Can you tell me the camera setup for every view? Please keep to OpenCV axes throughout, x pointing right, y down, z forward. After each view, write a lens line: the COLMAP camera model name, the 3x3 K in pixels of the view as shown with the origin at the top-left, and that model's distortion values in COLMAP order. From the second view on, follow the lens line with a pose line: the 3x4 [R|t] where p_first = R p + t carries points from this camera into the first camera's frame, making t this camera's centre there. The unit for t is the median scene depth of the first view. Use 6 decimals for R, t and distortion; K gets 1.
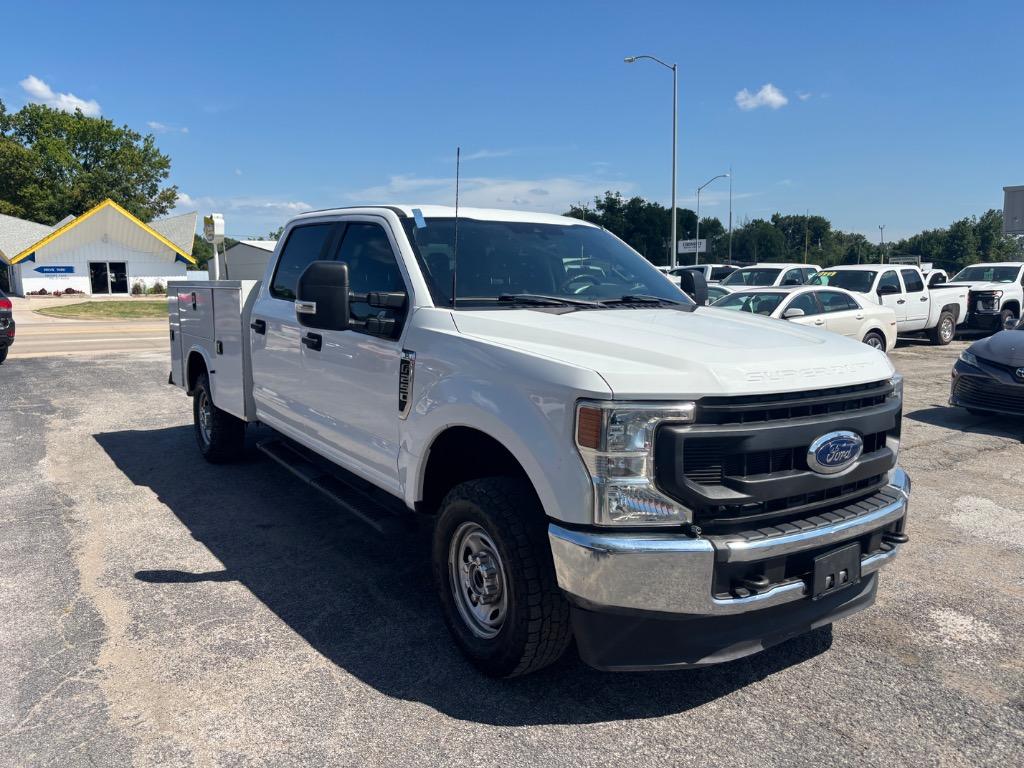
lens RADIAL K [[797.4, 0, 512.0], [0, 797.4, 384.0], [0, 0, 1]] dist [0.008605, 0.001493]
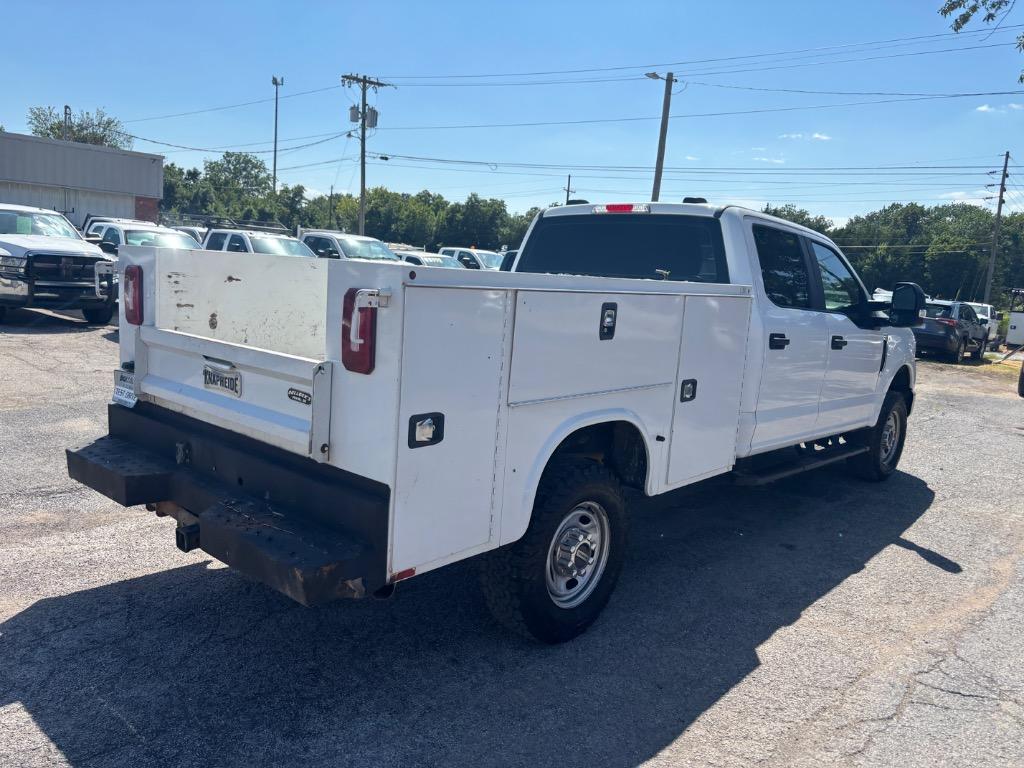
lens RADIAL K [[797.4, 0, 512.0], [0, 797.4, 384.0], [0, 0, 1]] dist [0.008605, 0.001493]
pose [[-0.248721, -0.157803, 0.955634, -1.001438], [0.056718, 0.982573, 0.177013, -0.183285], [-0.966913, 0.098228, -0.235437, 1.377861]]
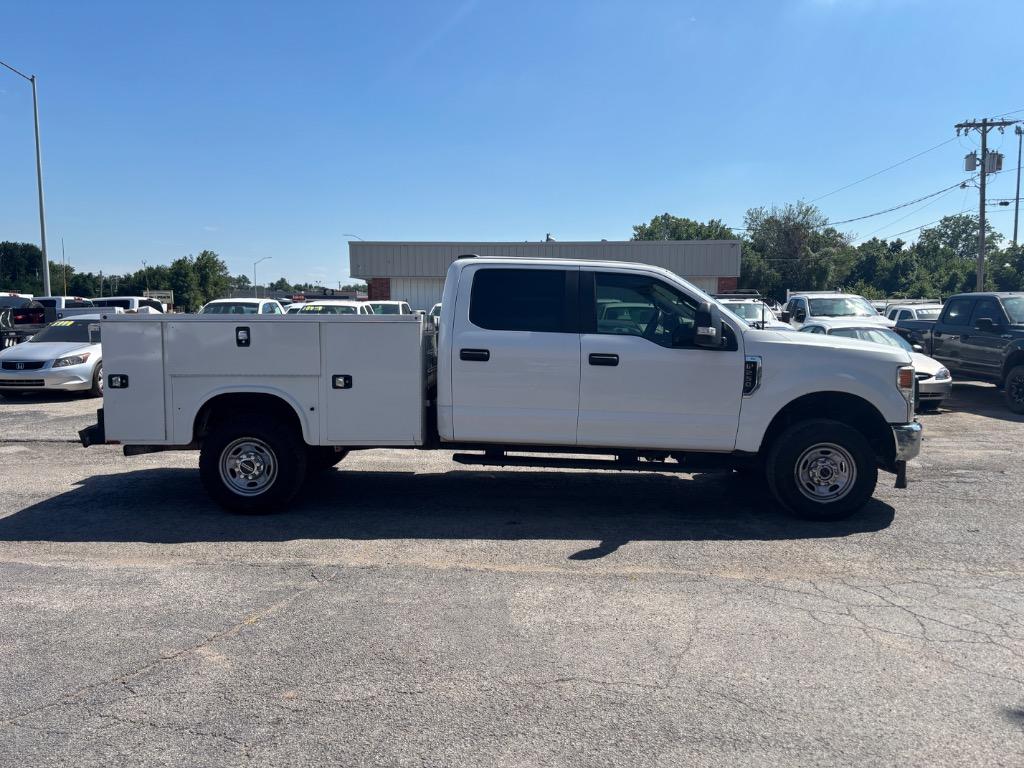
lens RADIAL K [[788.6, 0, 512.0], [0, 788.6, 384.0], [0, 0, 1]] dist [0.021559, -0.004111]
pose [[0.586773, -0.070598, 0.806668, -1.107492], [0.102932, 0.994614, 0.012173, -0.036007], [-0.803183, 0.075889, 0.590879, 0.269689]]
